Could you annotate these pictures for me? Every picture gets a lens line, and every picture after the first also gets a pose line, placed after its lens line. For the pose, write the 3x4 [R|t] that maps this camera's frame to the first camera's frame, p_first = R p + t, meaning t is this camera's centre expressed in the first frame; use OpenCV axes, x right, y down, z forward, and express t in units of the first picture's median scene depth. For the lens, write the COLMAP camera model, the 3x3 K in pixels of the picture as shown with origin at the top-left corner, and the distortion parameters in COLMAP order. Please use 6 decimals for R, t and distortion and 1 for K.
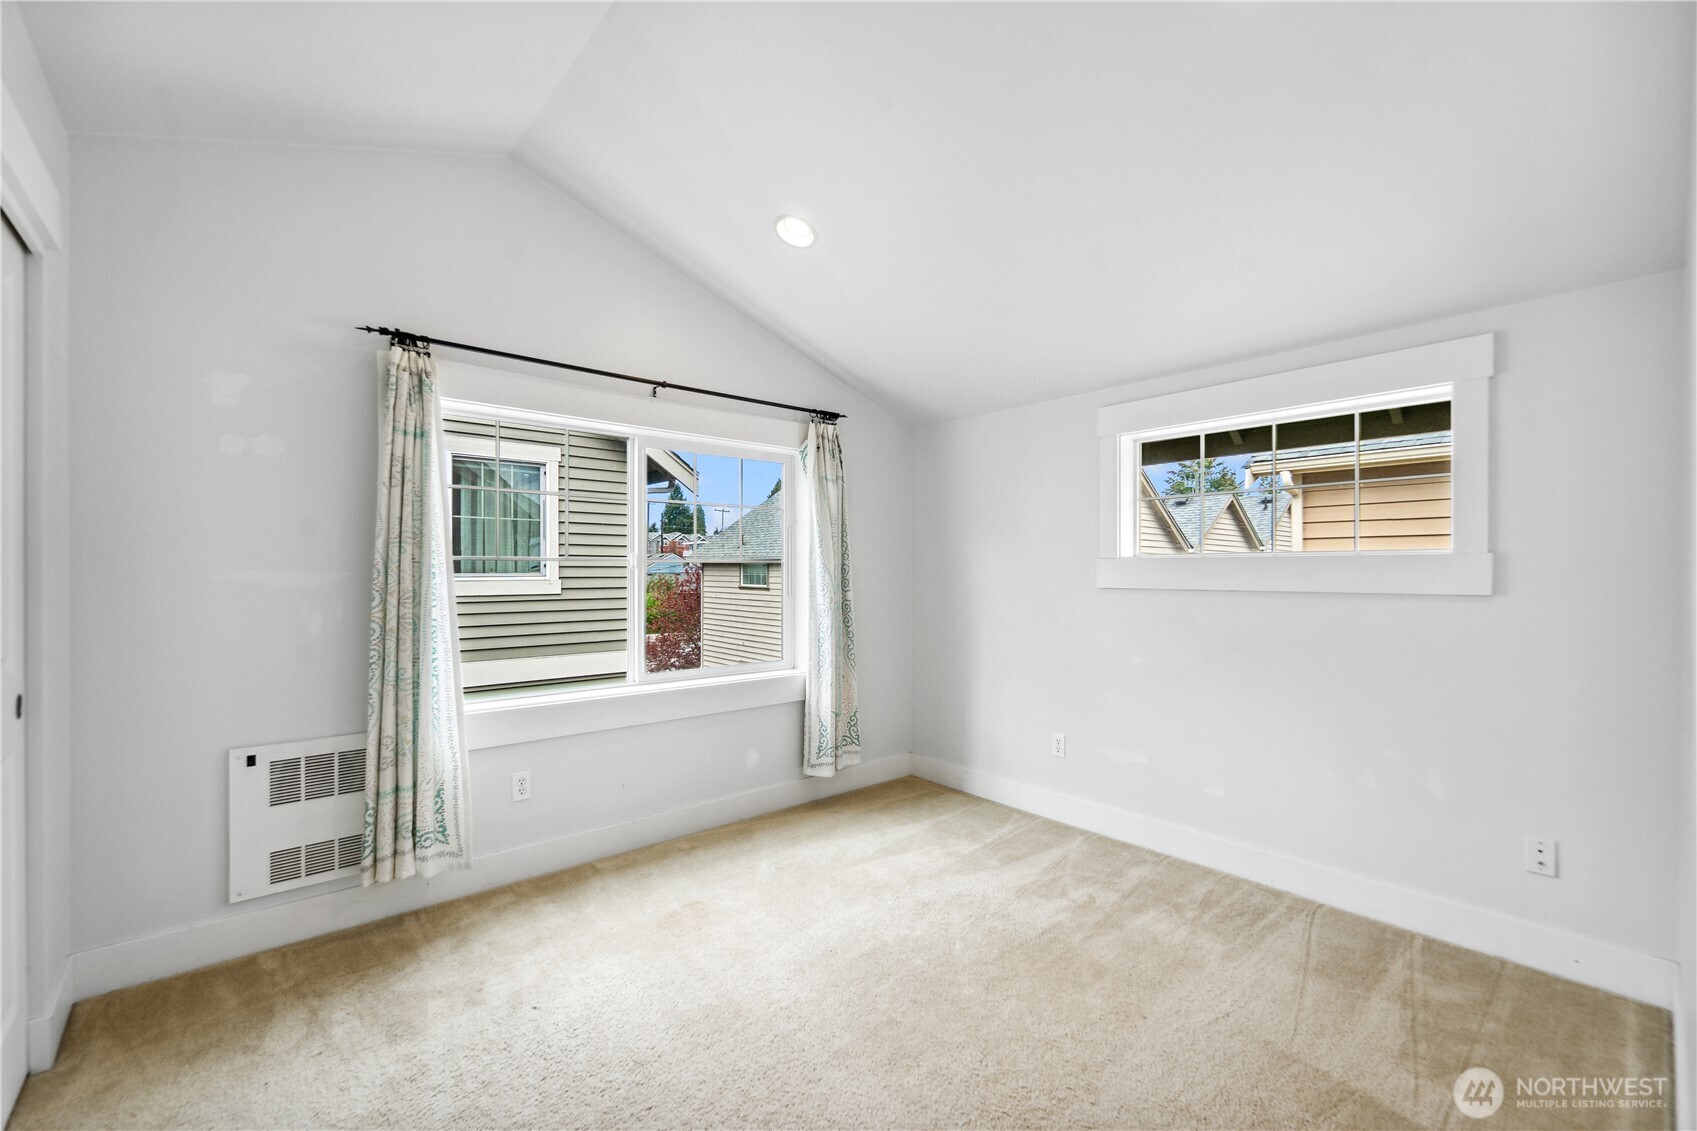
lens RADIAL K [[684.1, 0, 855.7], [0, 684.1, 574.0], [0, 0, 1]] dist [0.001580, 0.000051]
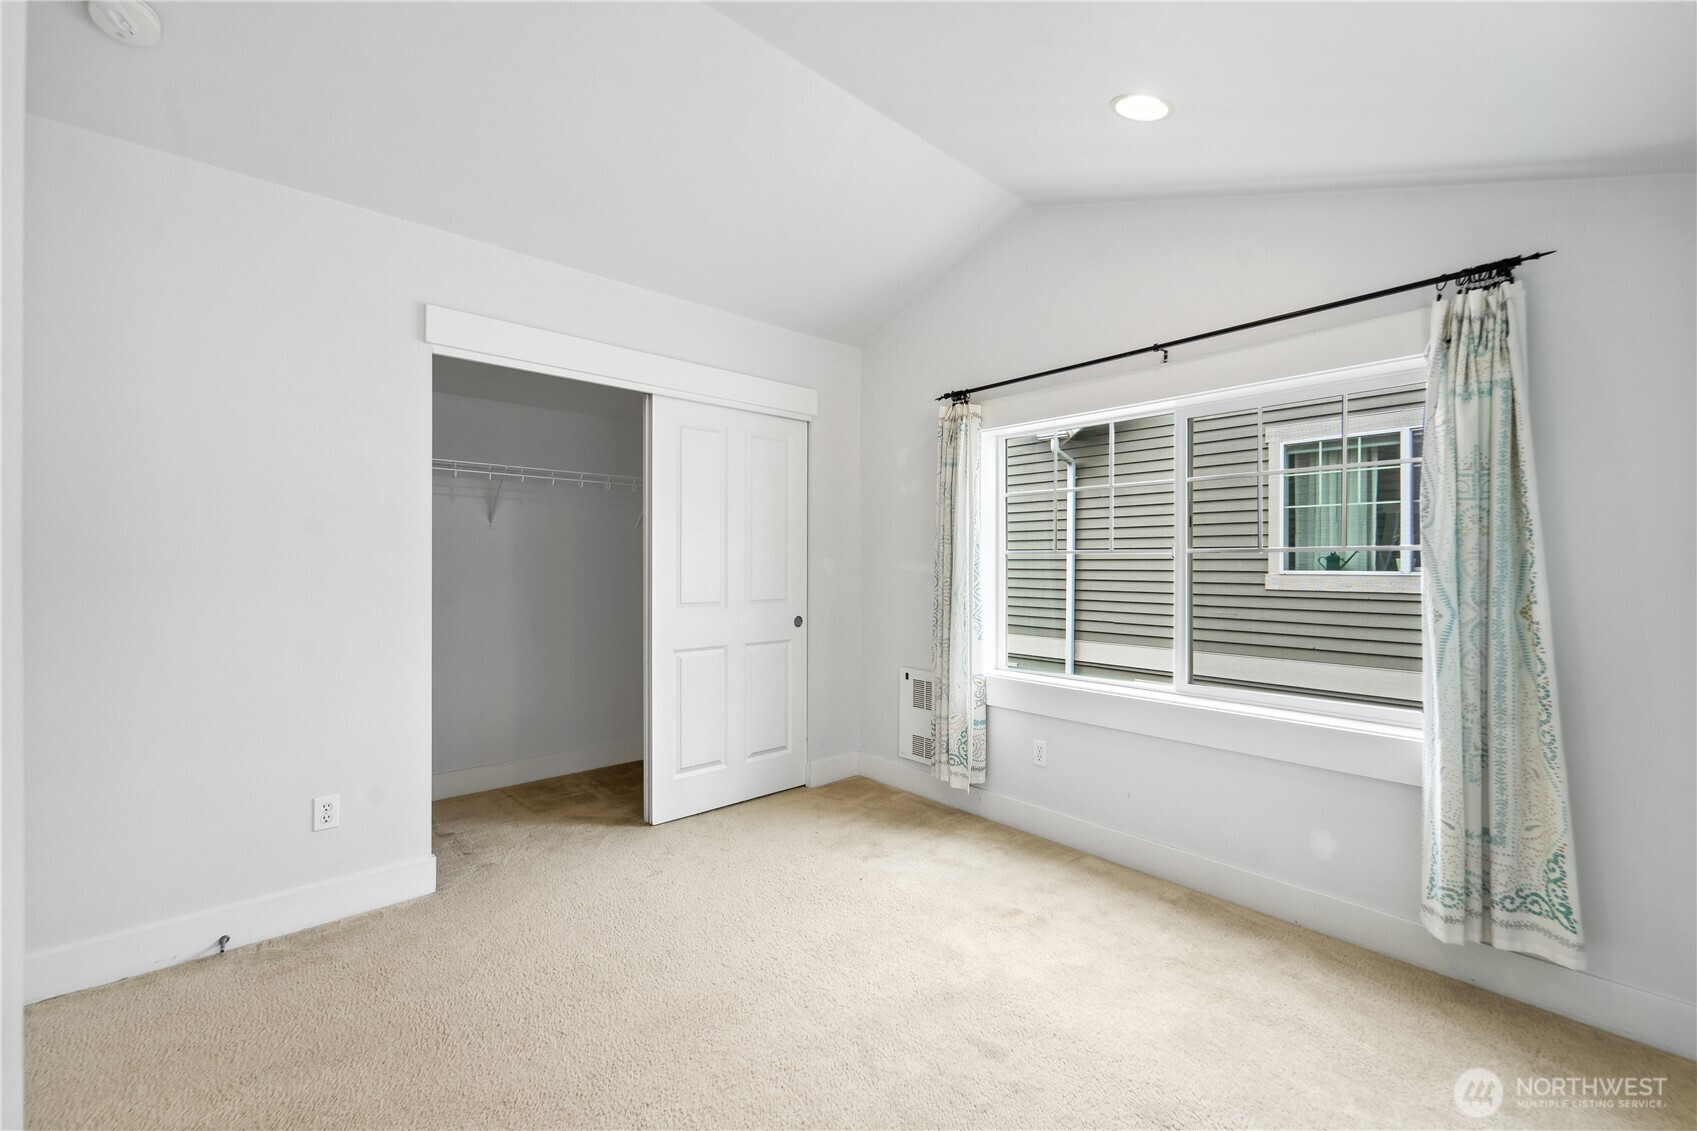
lens RADIAL K [[670.2, 0, 848.5], [0, 670.2, 565.5], [0, 0, 1]] dist [0.000442, 0.000049]
pose [[0.037045, 0.002473, -0.999311, 0.665001], [-0.007465, 0.999970, 0.002198, -0.000662], [0.999286, 0.007379, 0.037062, 0.700231]]
